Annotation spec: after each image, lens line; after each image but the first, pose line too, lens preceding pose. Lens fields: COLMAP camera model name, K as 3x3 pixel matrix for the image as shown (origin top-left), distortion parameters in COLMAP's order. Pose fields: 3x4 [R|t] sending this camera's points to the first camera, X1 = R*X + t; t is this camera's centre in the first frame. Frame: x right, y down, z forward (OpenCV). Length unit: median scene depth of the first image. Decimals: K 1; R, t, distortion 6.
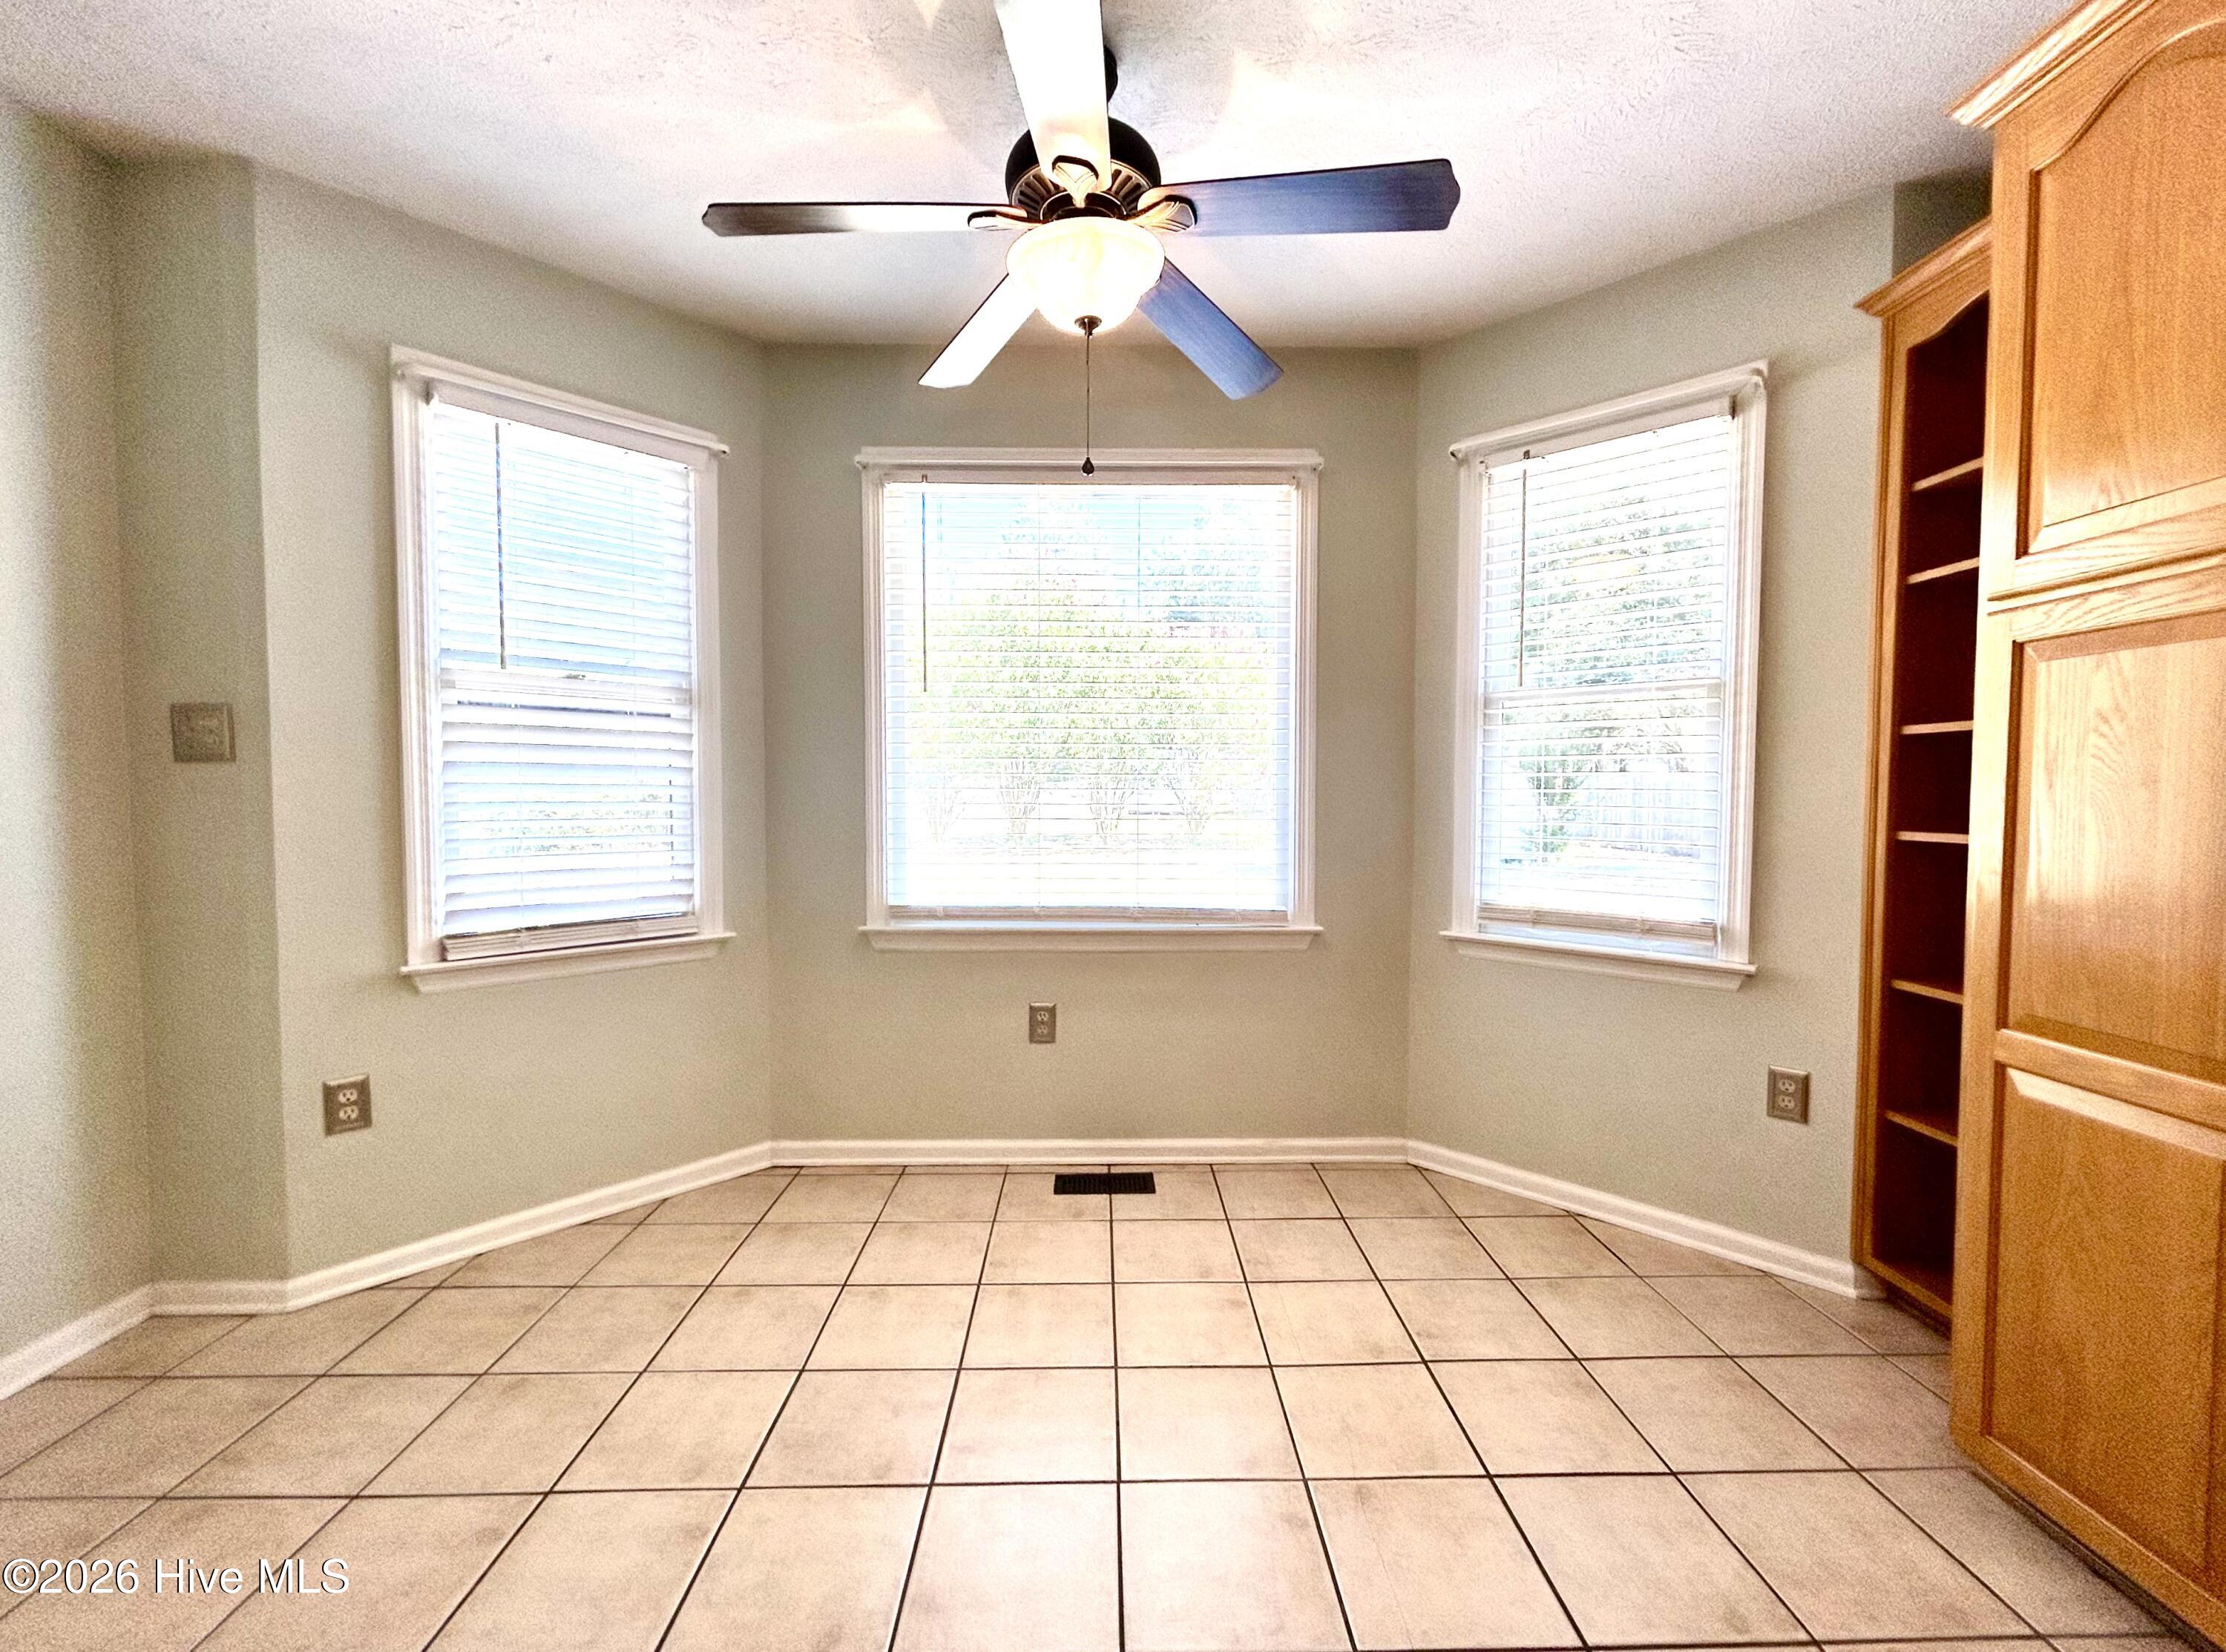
lens RADIAL K [[926.5, 0, 1113.0], [0, 926.5, 826.0], [0, 0, 1]] dist [0.001353, 0.000139]
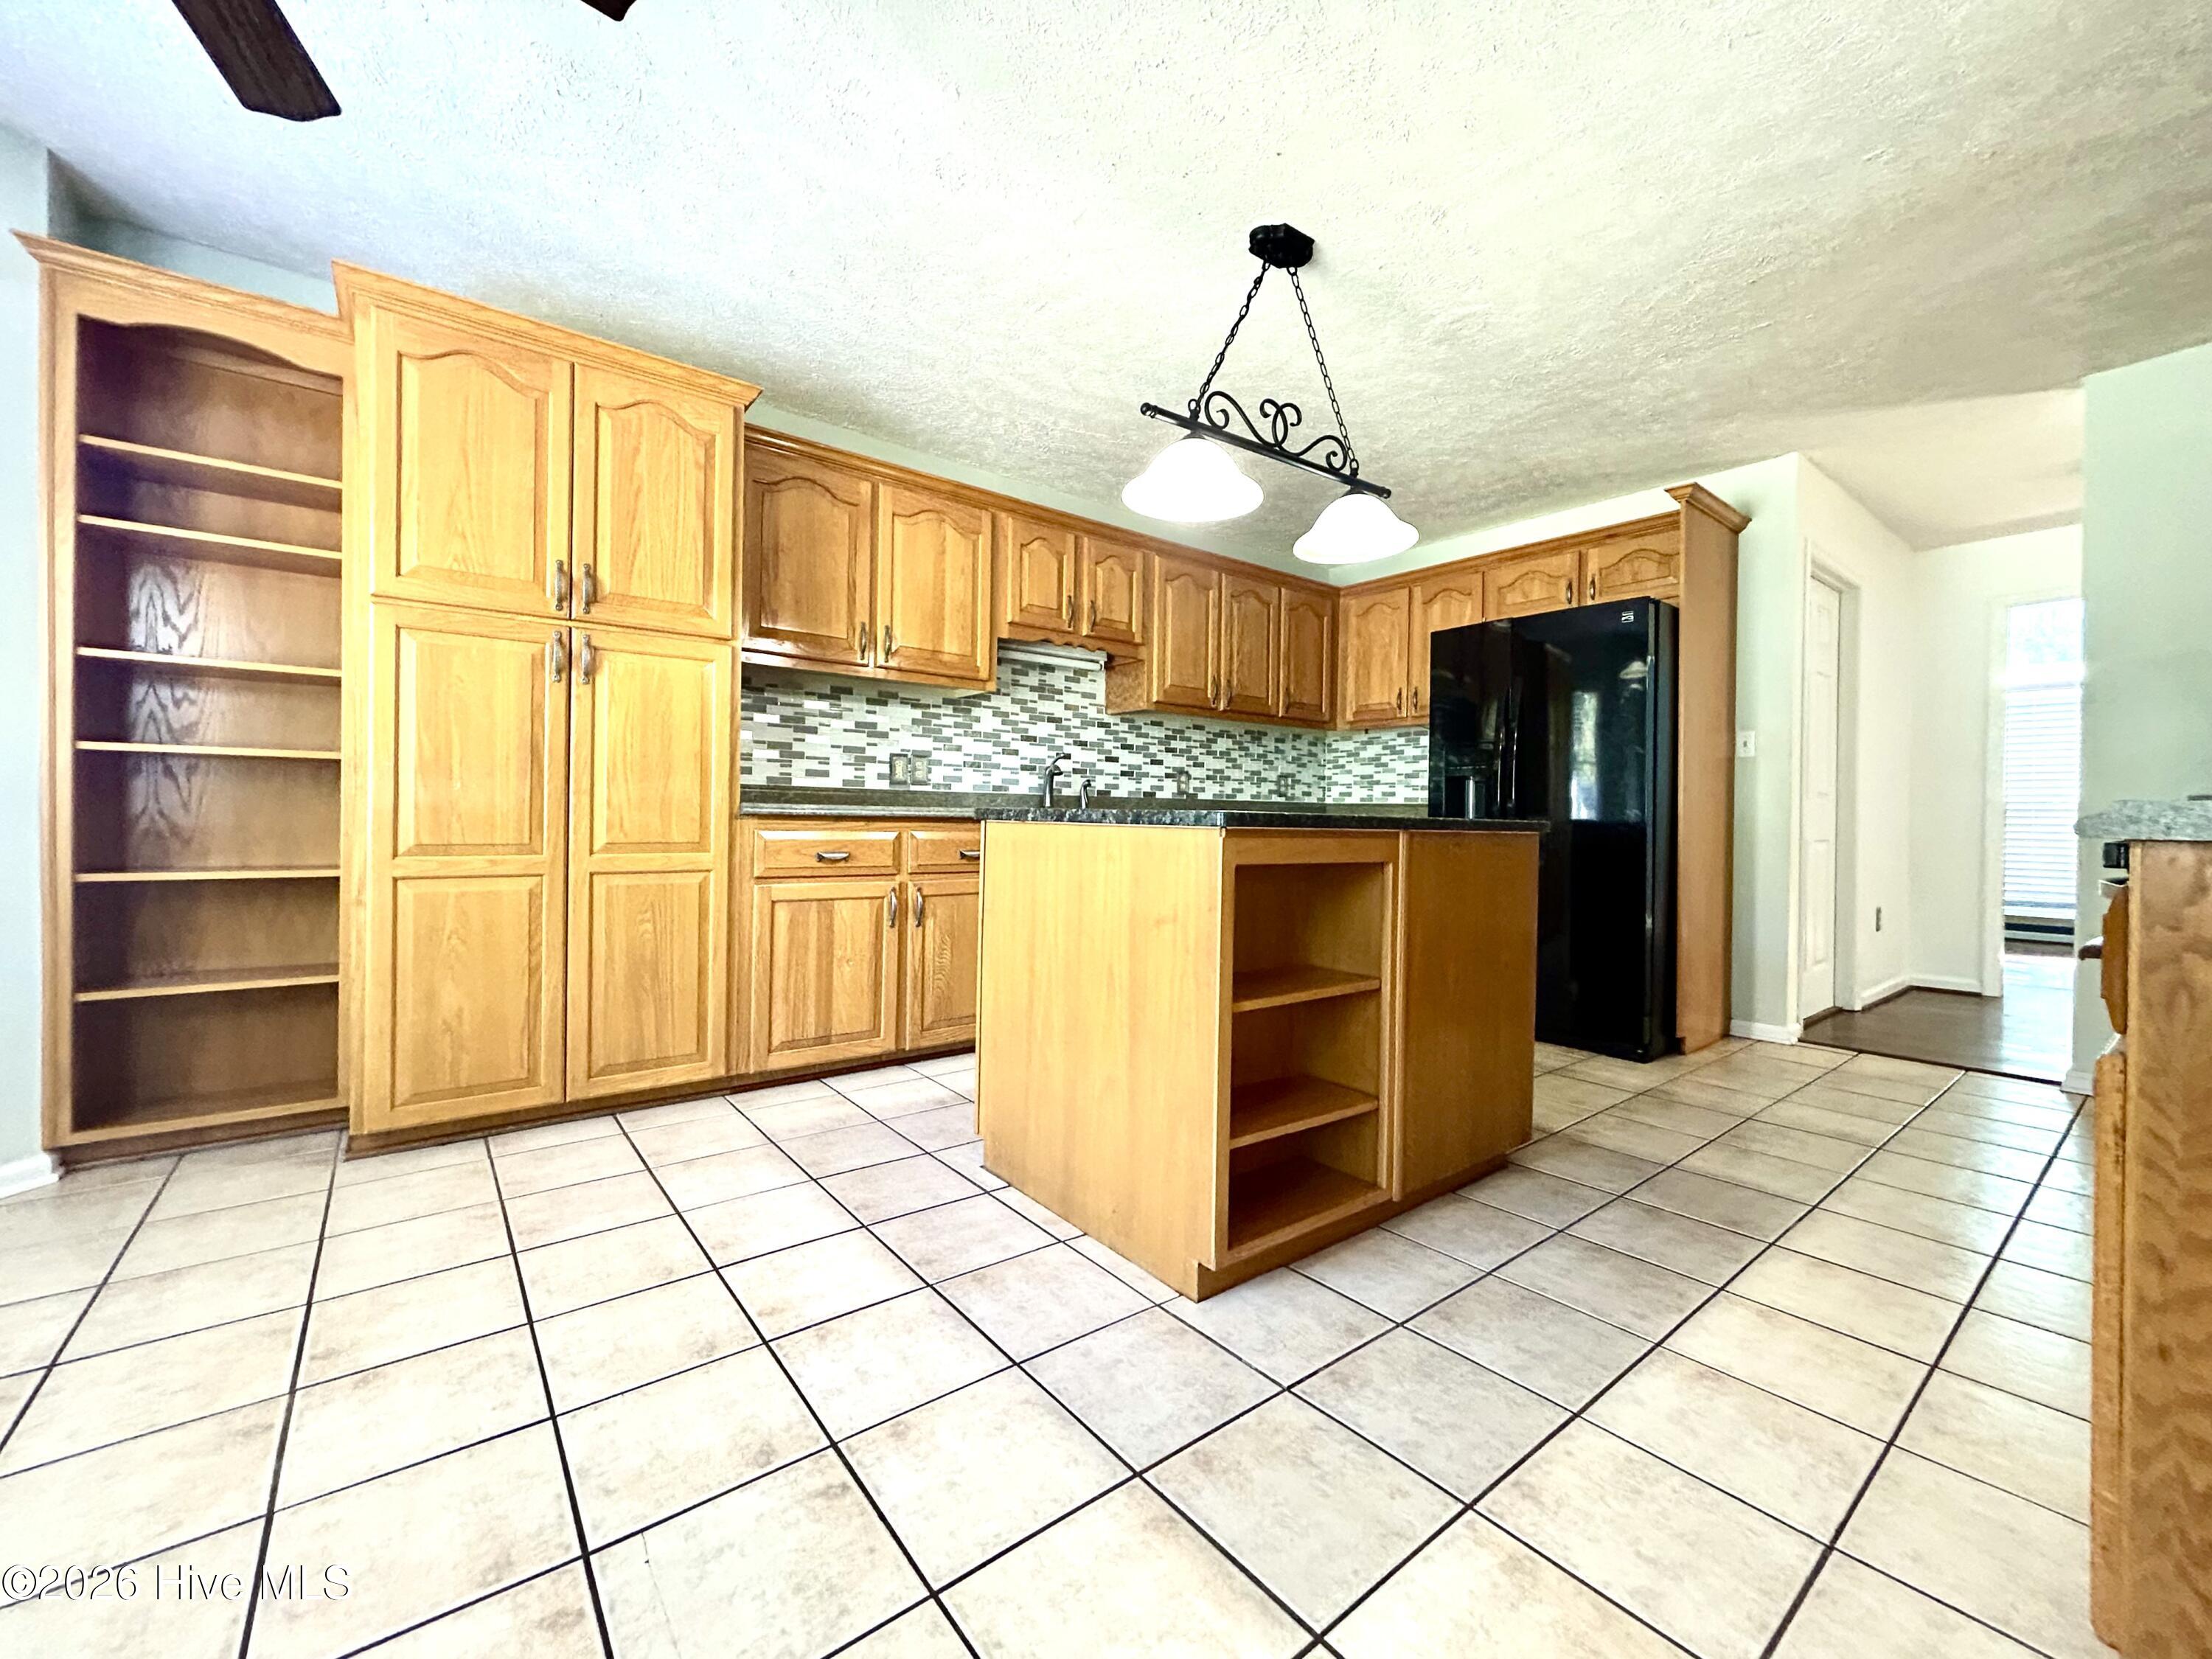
lens RADIAL K [[890.8, 0, 1108.1], [0, 890.8, 824.3], [0, 0, 1]] dist [-0.000021, 0.000465]
pose [[-0.608211, -0.012958, 0.793669, -0.613075], [0.018921, 0.999346, 0.030815, 0.076224], [-0.793550, 0.033759, -0.607568, 0.541503]]
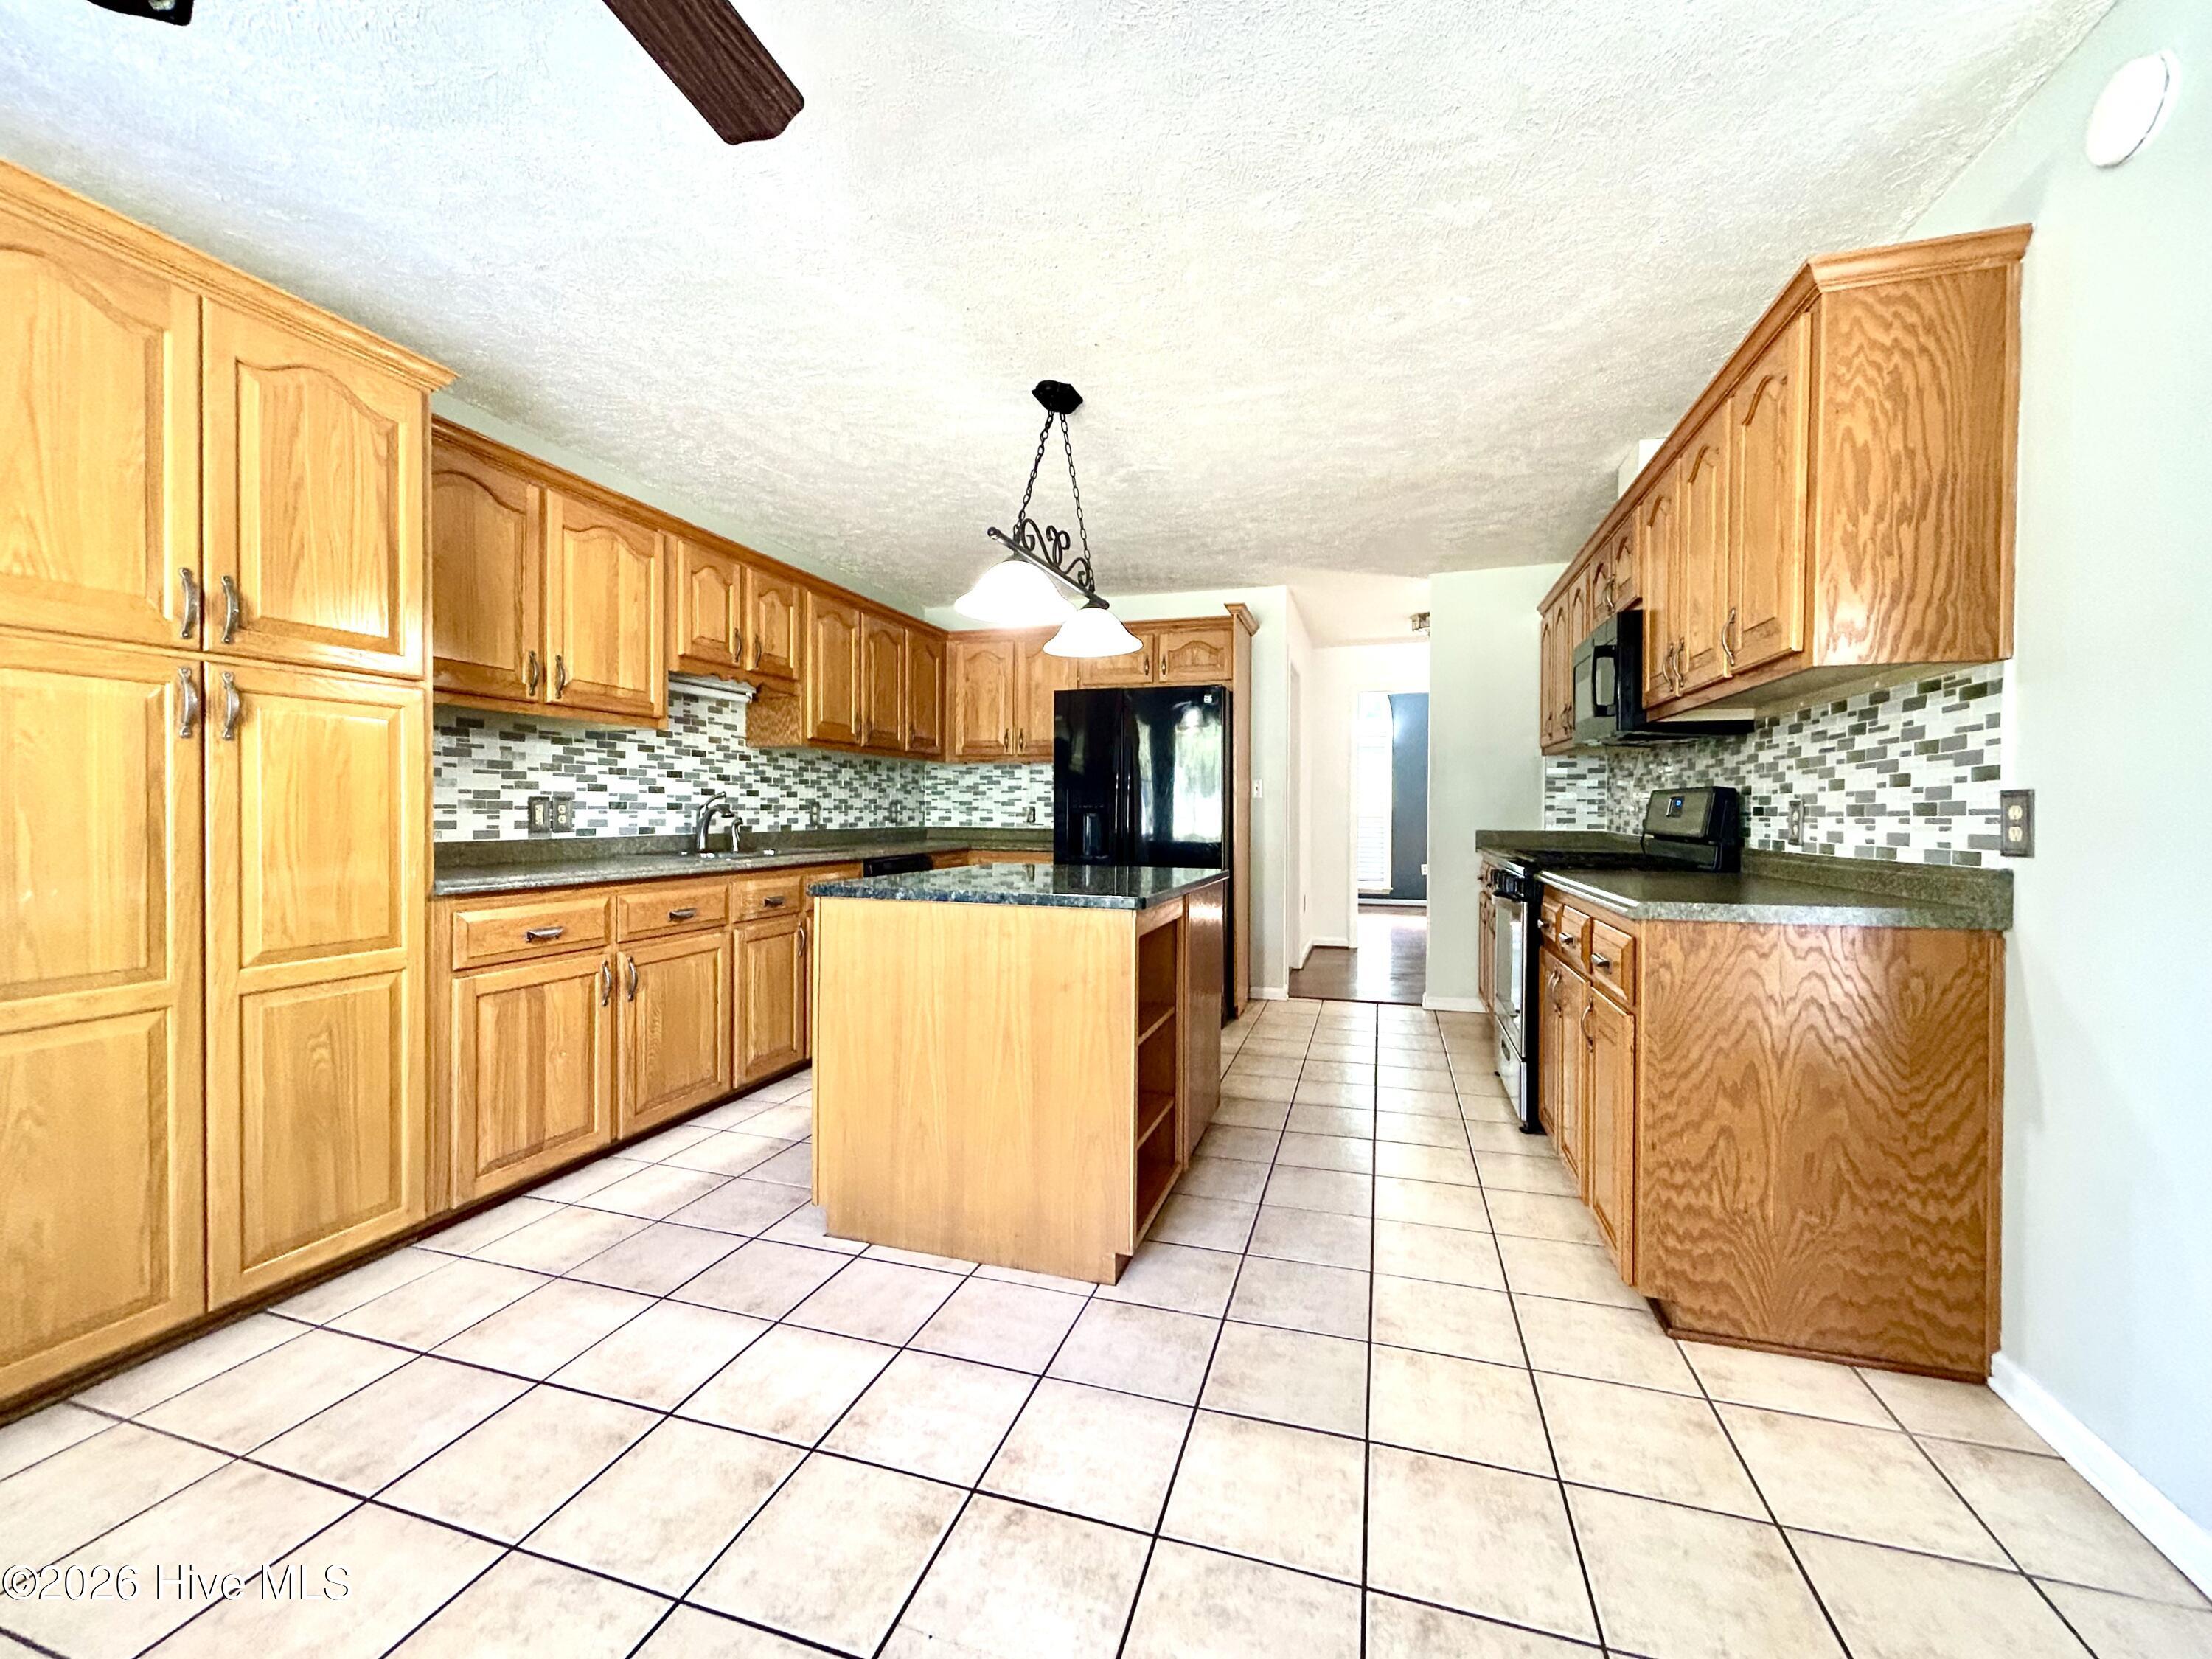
lens RADIAL K [[890.8, 0, 1108.1], [0, 890.8, 824.3], [0, 0, 1]] dist [-0.000021, 0.000465]
pose [[-0.952101, -0.007513, 0.305690, -0.375545], [0.009080, 0.998563, 0.052819, -0.024858], [-0.305648, 0.053065, -0.950665, 0.878390]]
